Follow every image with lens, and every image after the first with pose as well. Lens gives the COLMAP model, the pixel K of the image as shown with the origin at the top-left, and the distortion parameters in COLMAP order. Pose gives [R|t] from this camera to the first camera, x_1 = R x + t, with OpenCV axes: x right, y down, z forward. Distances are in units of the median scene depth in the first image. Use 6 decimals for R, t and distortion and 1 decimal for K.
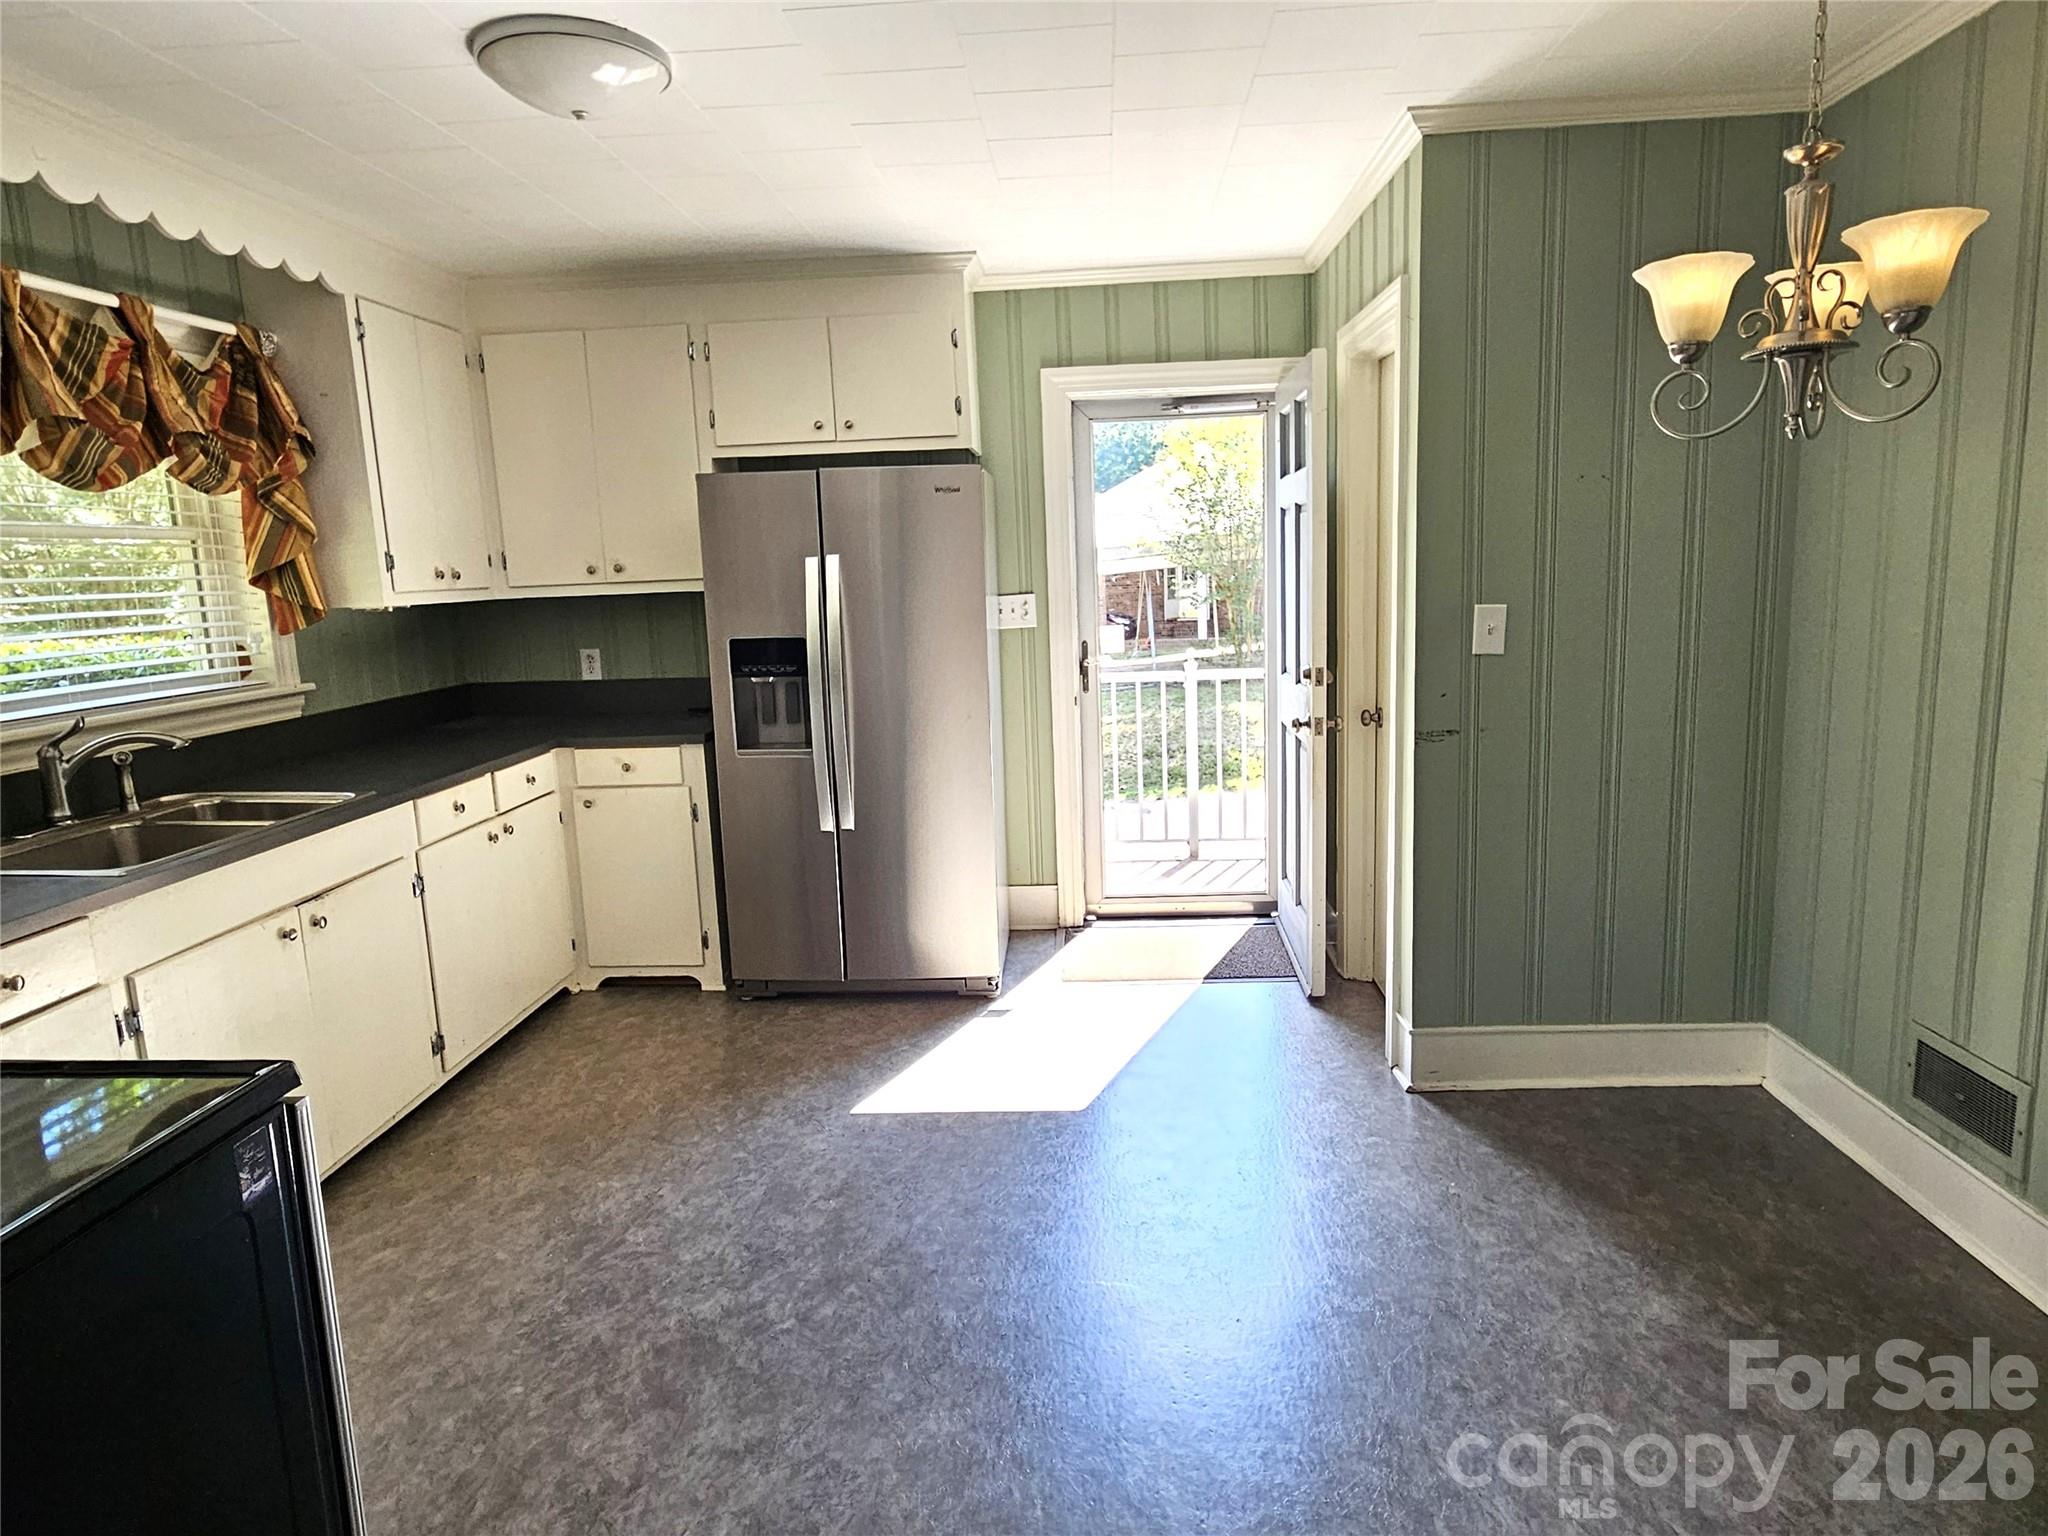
lens RADIAL K [[1206.1, 0, 1024.0], [0, 1206.1, 768.0], [0, 0, 1]] dist [-0.007606, -0.002156]
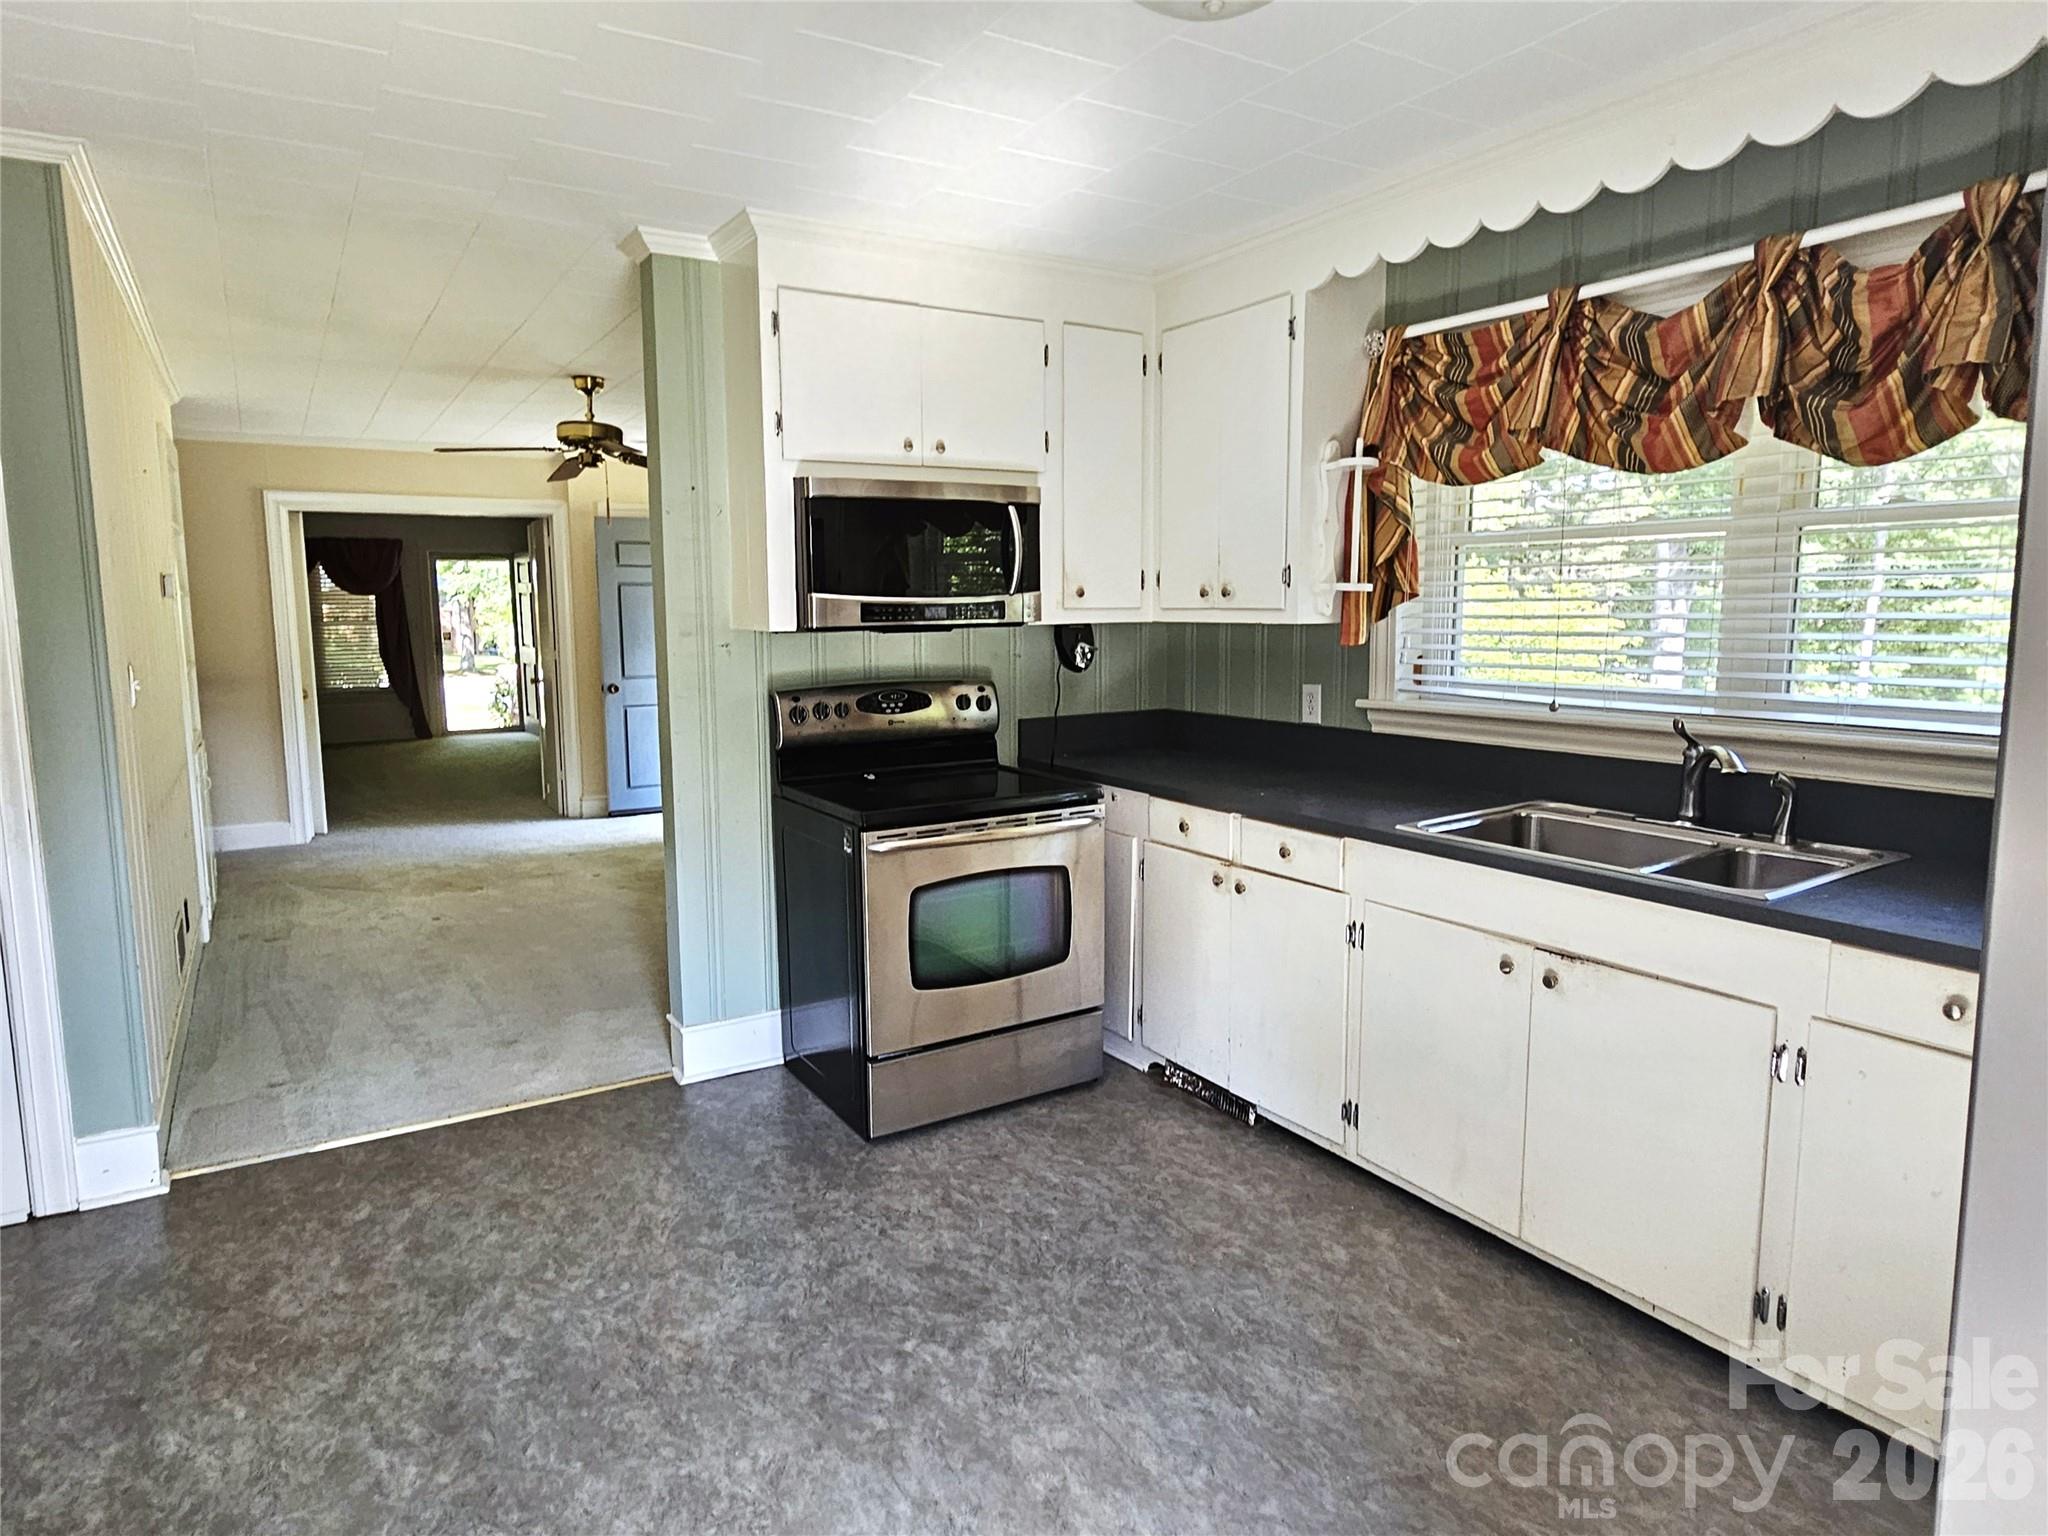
lens RADIAL K [[1198.7, 0, 1001.5], [0, 1198.7, 767.5], [0, 0, 1]] dist [0.000144, -0.001274]
pose [[-0.821073, 0.119023, -0.558276, 0.162869], [-0.058421, 0.955362, 0.289603, -0.197838], [0.567826, 0.270400, -0.777469, 1.136075]]
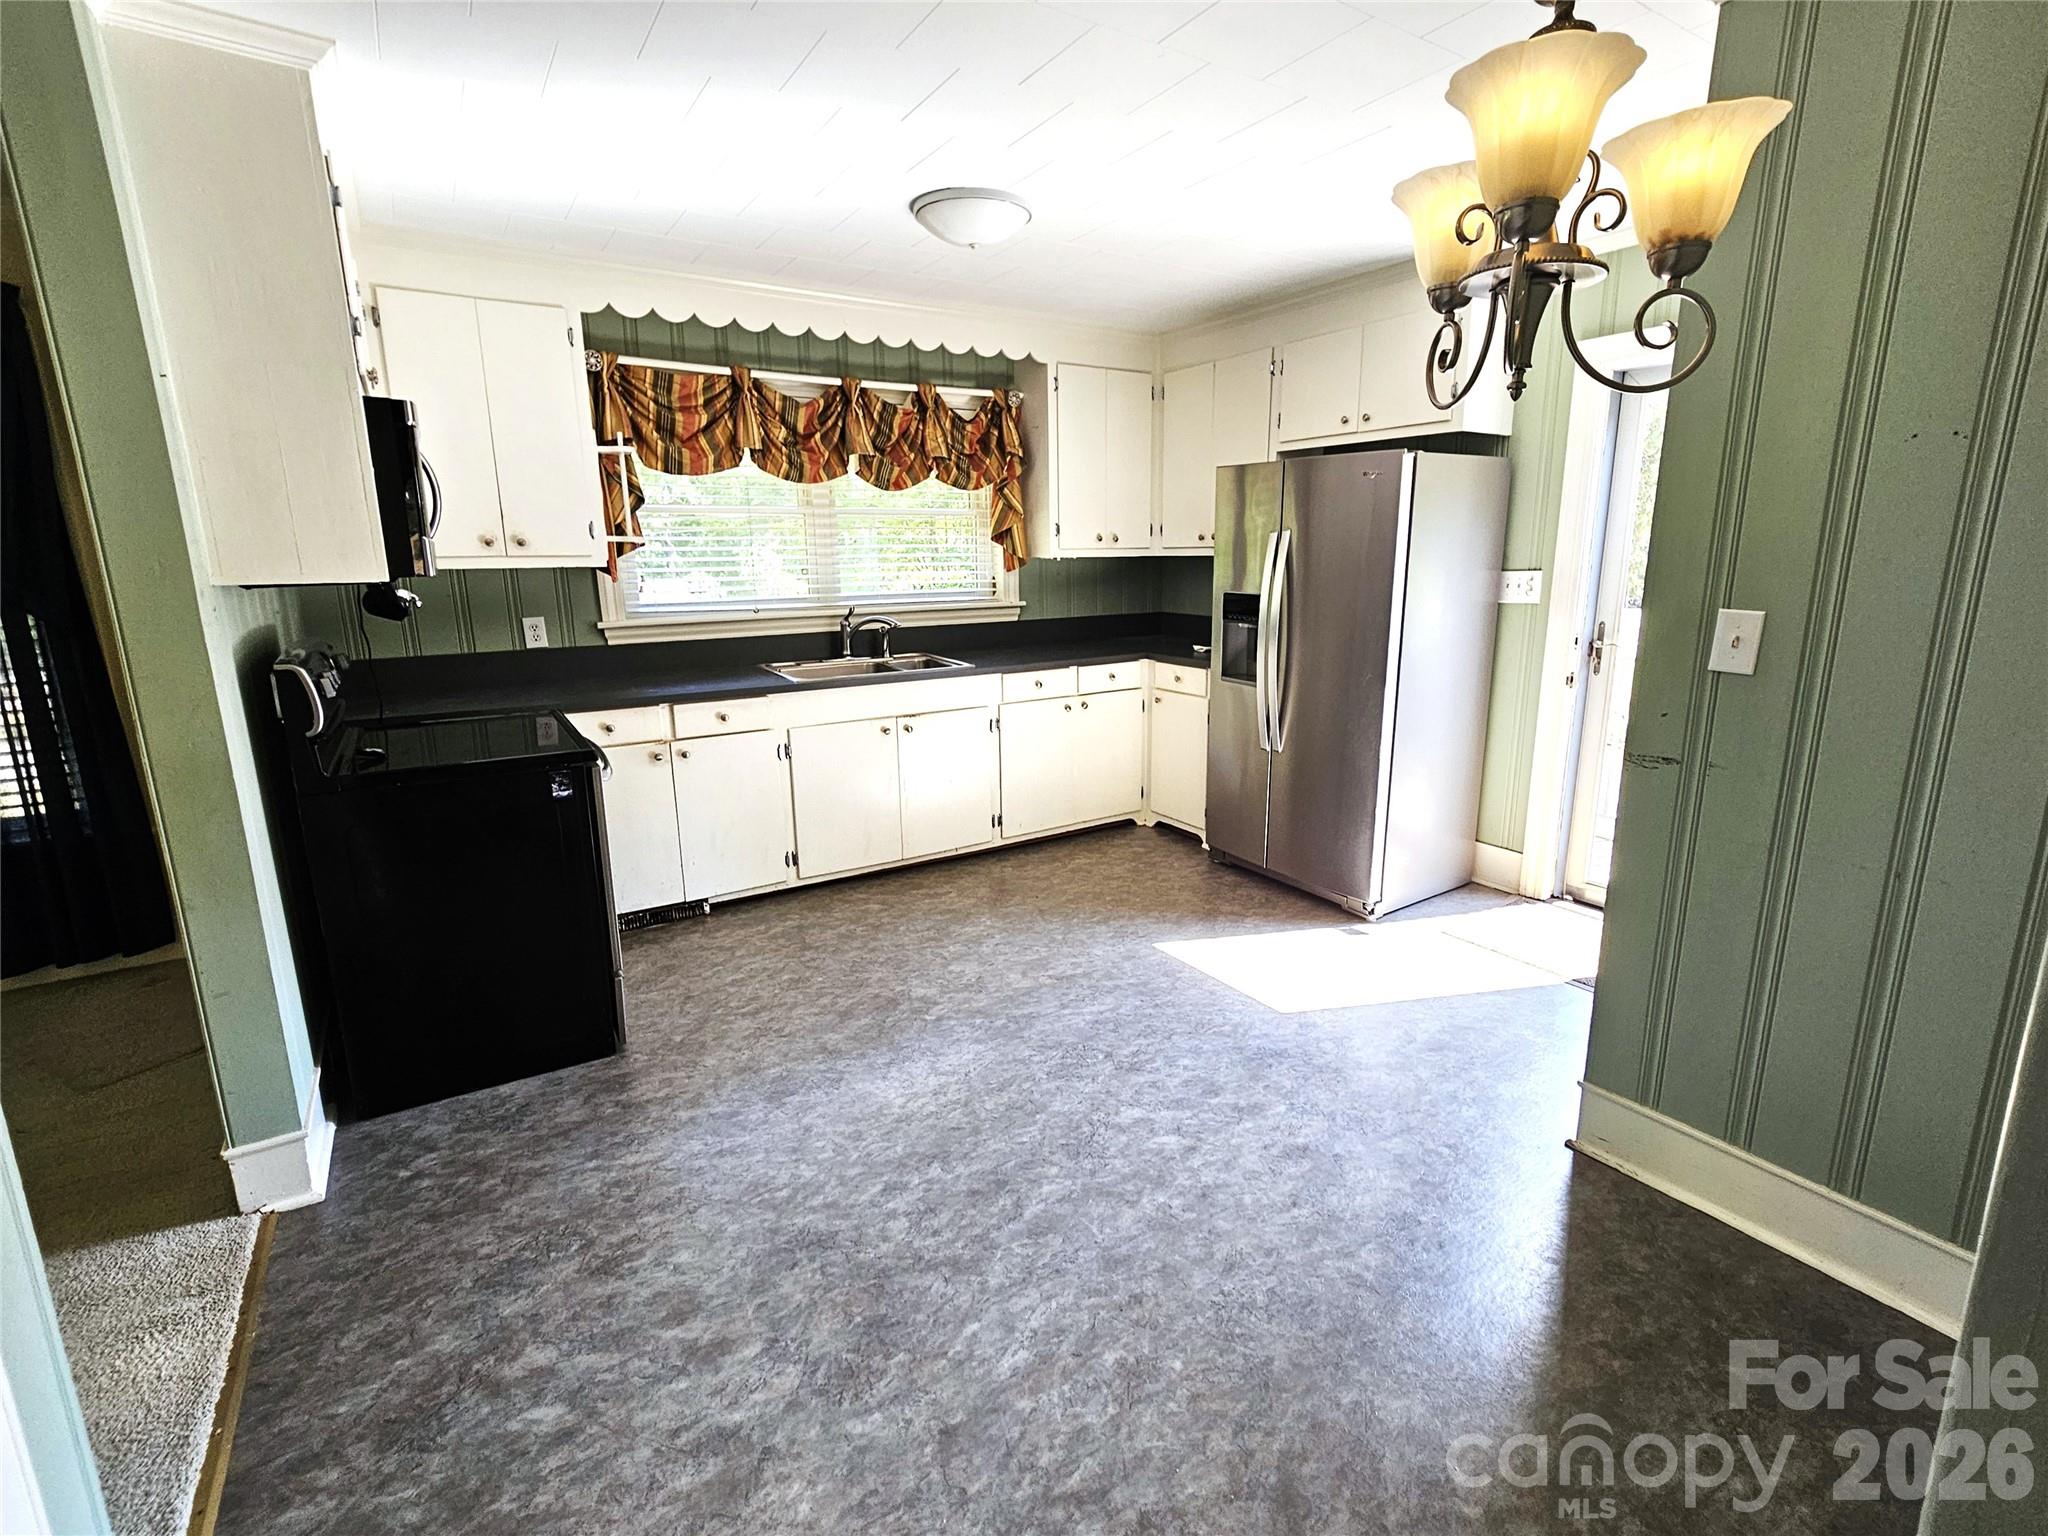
lens RADIAL K [[940.9, 0, 1028.1], [0, 940.9, 757.7], [0, 0, 1]] dist [-0.002850, -0.000084]
pose [[0.585332, 0.206071, -0.784169, 0.532229], [-0.147540, 0.978086, 0.146901, -0.054051], [0.797256, 0.029711, 0.602909, 0.226458]]
